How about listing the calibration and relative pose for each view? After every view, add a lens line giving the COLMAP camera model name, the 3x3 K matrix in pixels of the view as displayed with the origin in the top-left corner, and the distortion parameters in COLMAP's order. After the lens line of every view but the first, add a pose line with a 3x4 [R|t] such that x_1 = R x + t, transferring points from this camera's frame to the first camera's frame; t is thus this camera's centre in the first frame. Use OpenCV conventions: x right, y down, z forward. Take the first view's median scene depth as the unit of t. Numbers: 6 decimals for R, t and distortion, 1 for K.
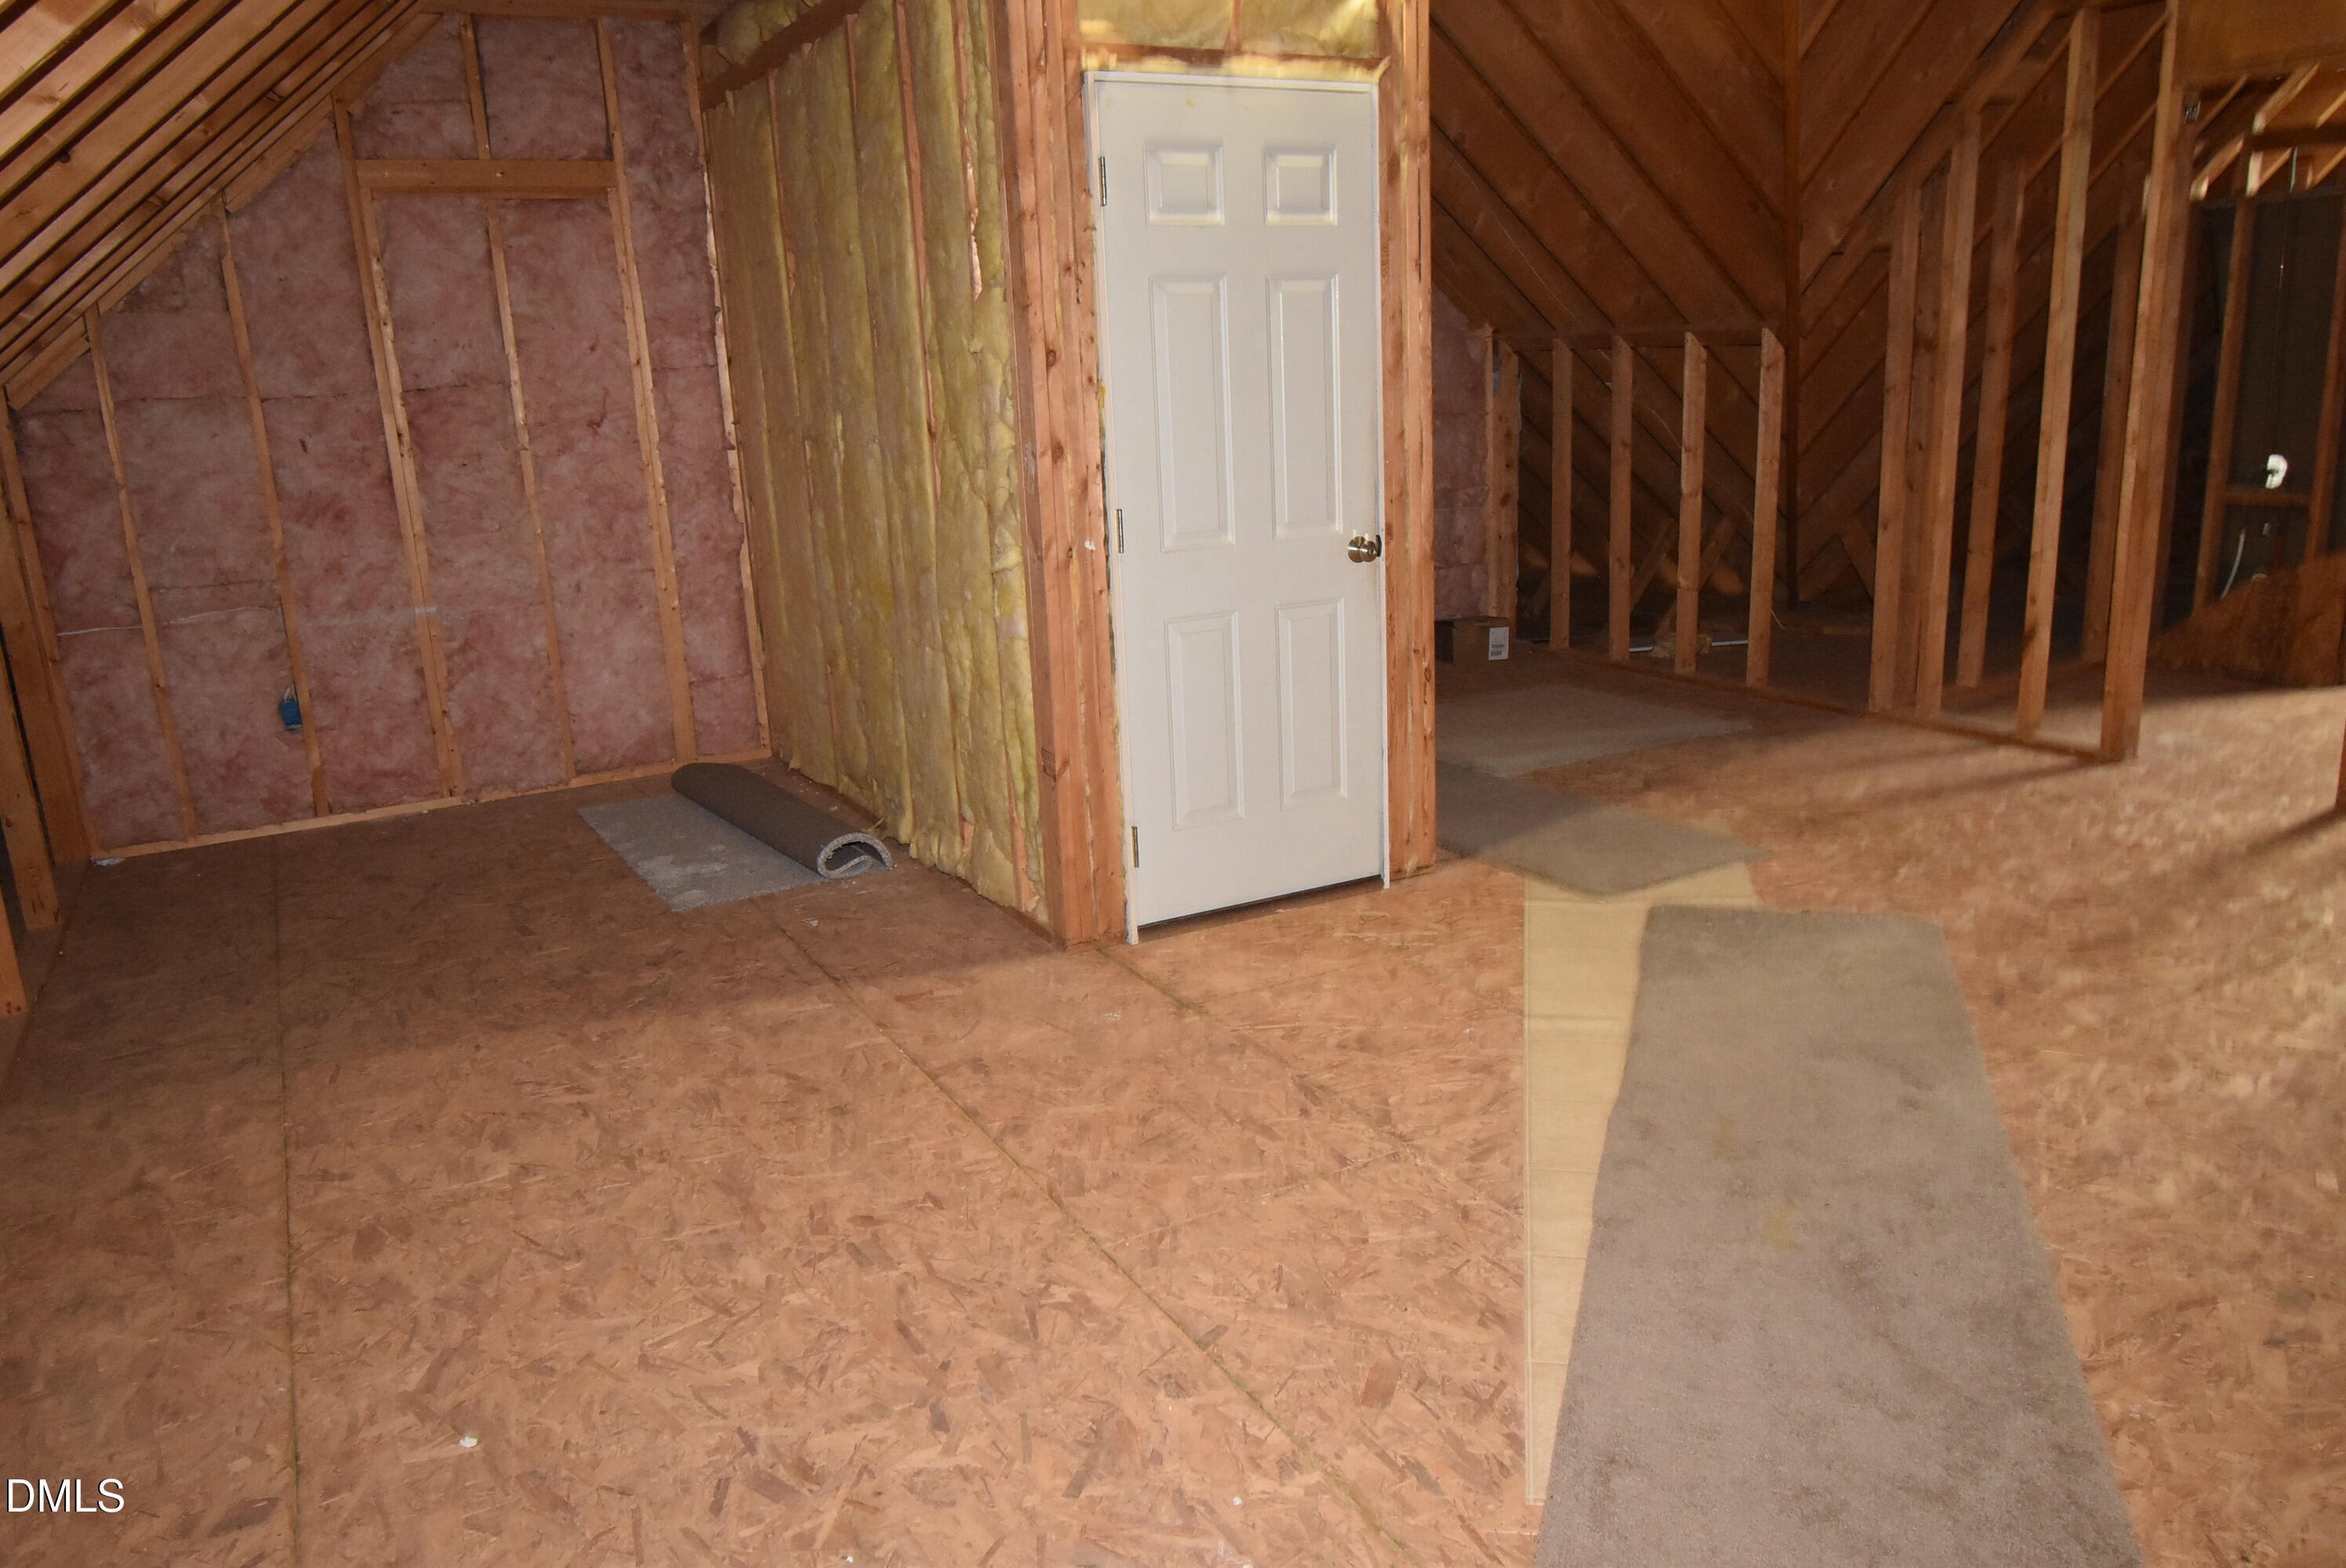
lens RADIAL K [[1603.8, 0, 1195.9], [0, 1603.8, 781.3], [0, 0, 1]] dist [-0.000705, -0.011257]
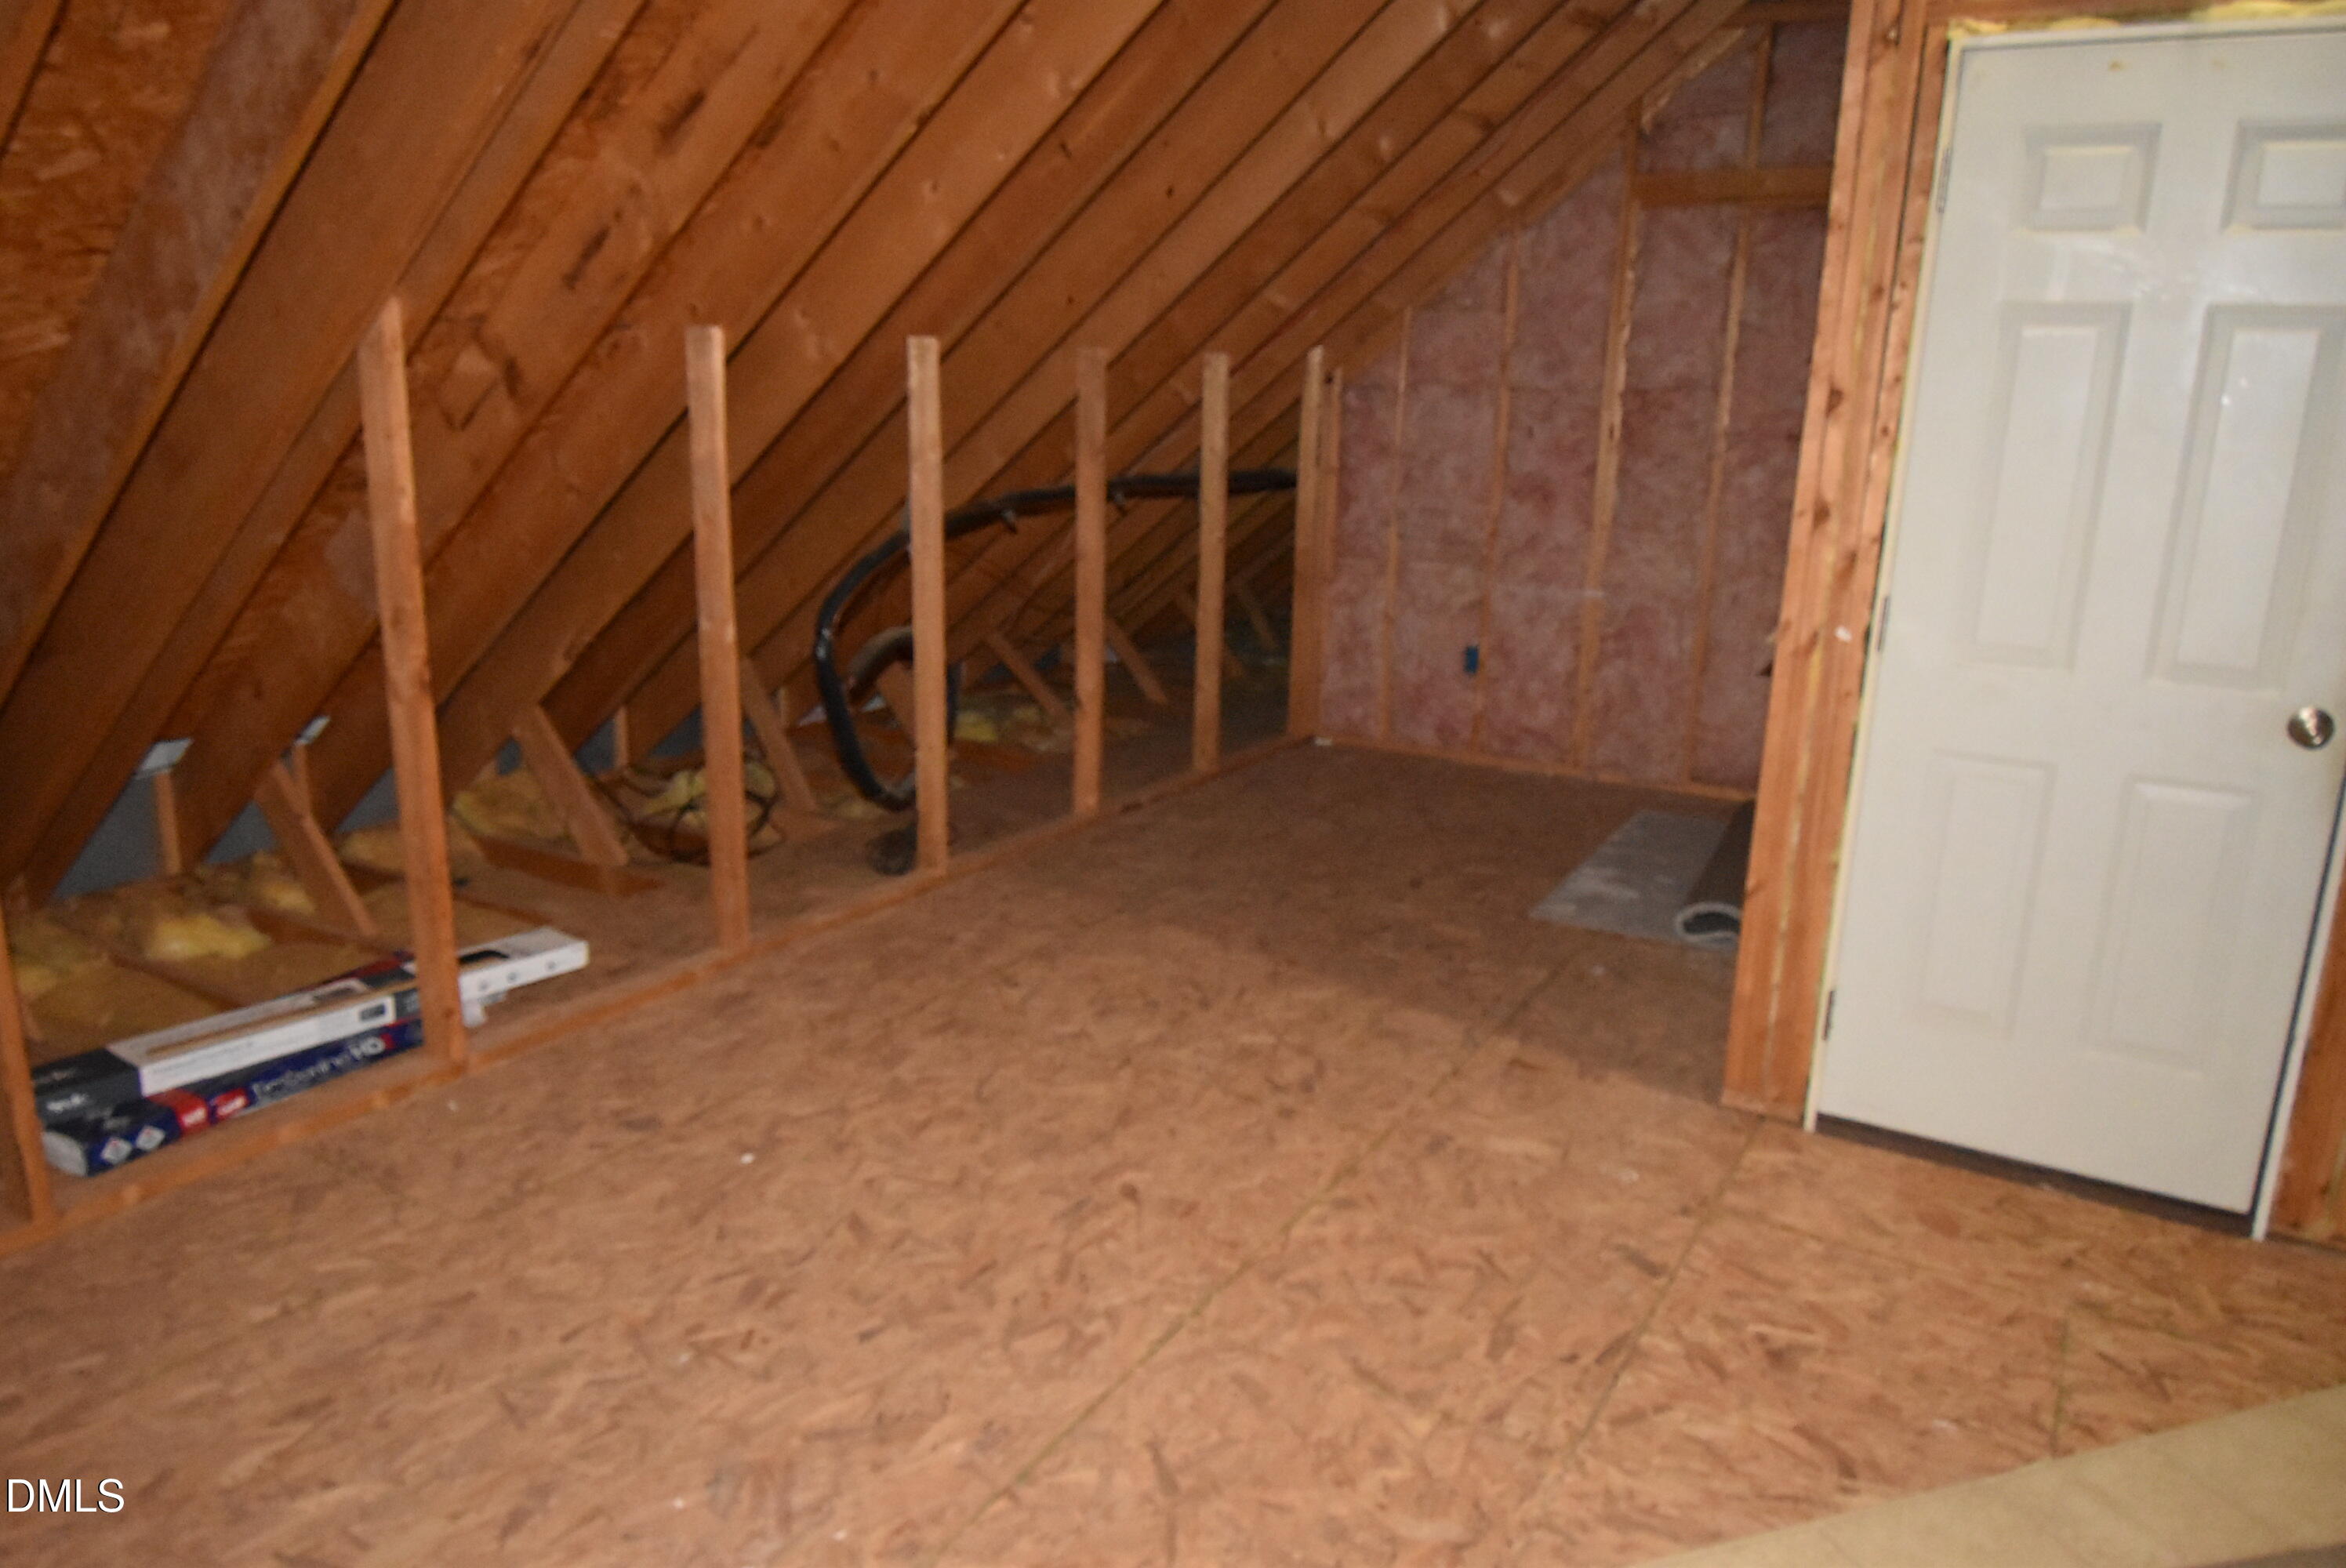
lens RADIAL K [[1603.8, 0, 1191.7], [0, 1603.8, 783.5], [0, 0, 1]] dist [-0.000705, -0.011257]
pose [[0.515643, 0.266719, -0.814232, 0.307737], [-0.264045, 0.953529, 0.145132, -0.074733], [0.815103, 0.140157, 0.562107, 0.205570]]
